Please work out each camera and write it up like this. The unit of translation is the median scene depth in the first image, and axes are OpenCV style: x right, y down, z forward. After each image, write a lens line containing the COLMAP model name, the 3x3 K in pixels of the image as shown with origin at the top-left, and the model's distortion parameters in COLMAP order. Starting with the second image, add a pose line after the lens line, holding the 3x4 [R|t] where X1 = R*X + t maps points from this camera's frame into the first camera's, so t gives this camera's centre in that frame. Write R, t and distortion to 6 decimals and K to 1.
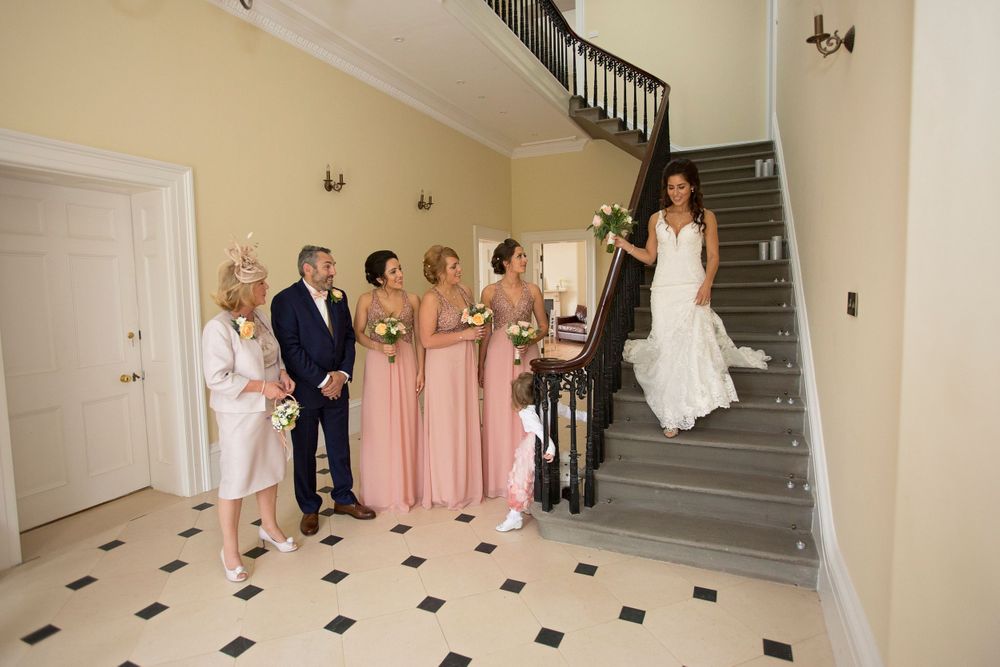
lens RADIAL K [[514.4, 0, 497.8], [0, 514.4, 317.8], [0, 0, 1]] dist [-0.001458, 0.000165]
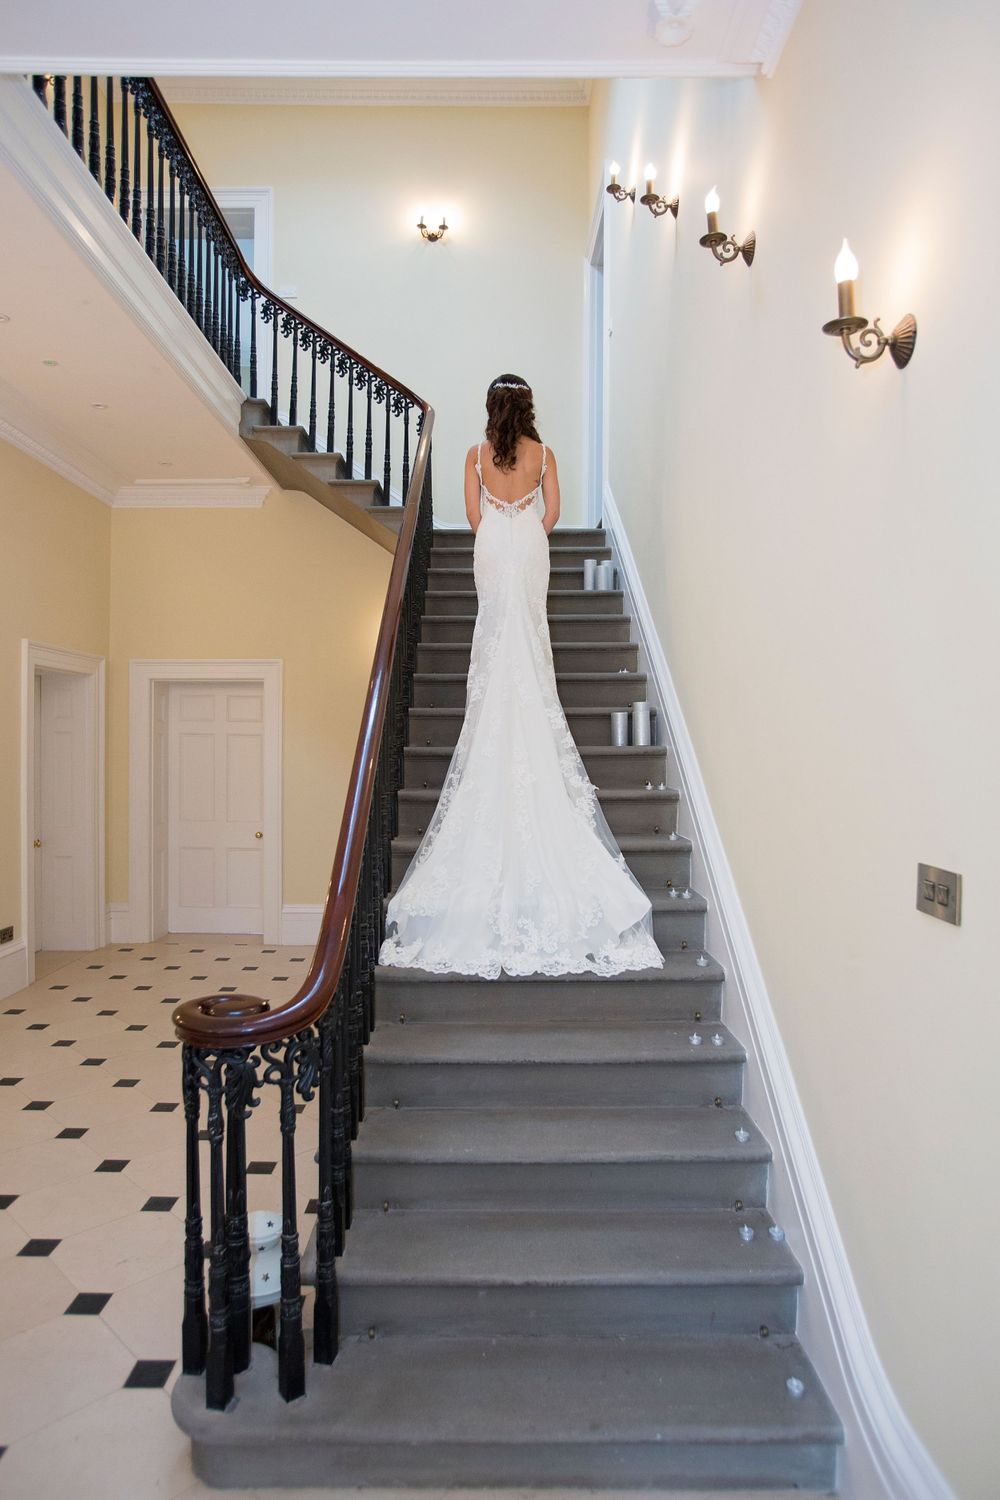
lens RADIAL K [[933.9, 0, 500.0], [0, 933.9, 750.0], [0, 0, 1]] dist [-0.089971, 0.090081]
pose [[0.906172, 0.015687, 0.422618, -0.005828], [0.013106, 0.997790, -0.065137, -0.036191], [-0.422706, 0.064564, 0.903964, 0.139839]]
